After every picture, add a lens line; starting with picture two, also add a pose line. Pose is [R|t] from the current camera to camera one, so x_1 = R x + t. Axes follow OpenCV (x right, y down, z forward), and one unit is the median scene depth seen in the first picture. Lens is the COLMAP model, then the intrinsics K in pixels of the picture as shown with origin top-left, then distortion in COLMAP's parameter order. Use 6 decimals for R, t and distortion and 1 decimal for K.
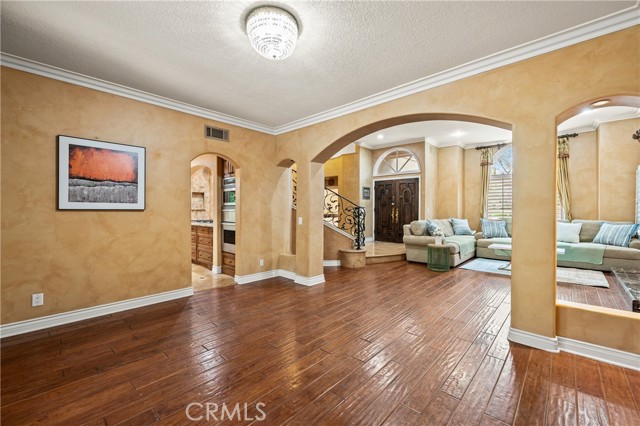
lens RADIAL K [[267.5, 0, 322.7], [0, 267.5, 209.8], [0, 0, 1]] dist [-0.007313, 0.000165]
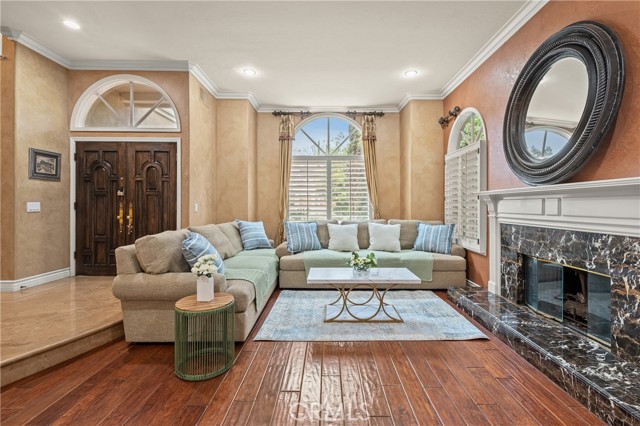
lens RADIAL K [[287.4, 0, 320.7], [0, 287.4, 210.6], [0, 0, 1]] dist [0.000281, -0.000375]
pose [[0.746992, -0.008298, 0.664781, 0.201465], [-0.001741, 0.999894, 0.014438, 0.000276], [-0.664830, -0.011942, 0.746899, 0.415748]]
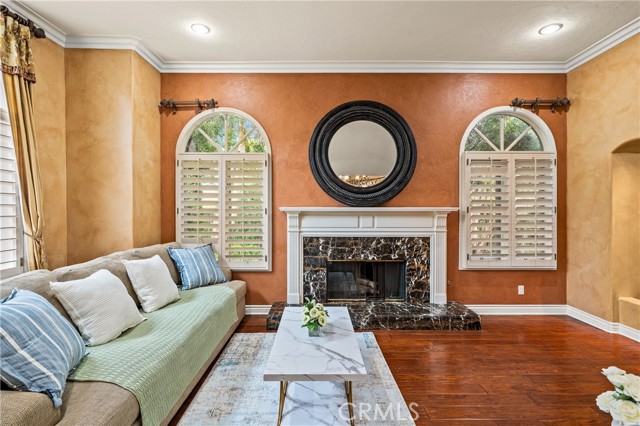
lens RADIAL K [[308.0, 0, 318.9], [0, 308.0, 209.9], [0, 0, 1]] dist [-0.001186, -0.000386]
pose [[-0.677564, -0.003703, 0.735455, 0.305289], [0.002741, 0.999968, 0.007560, -0.023725], [-0.735459, 0.007139, -0.677532, 0.899563]]
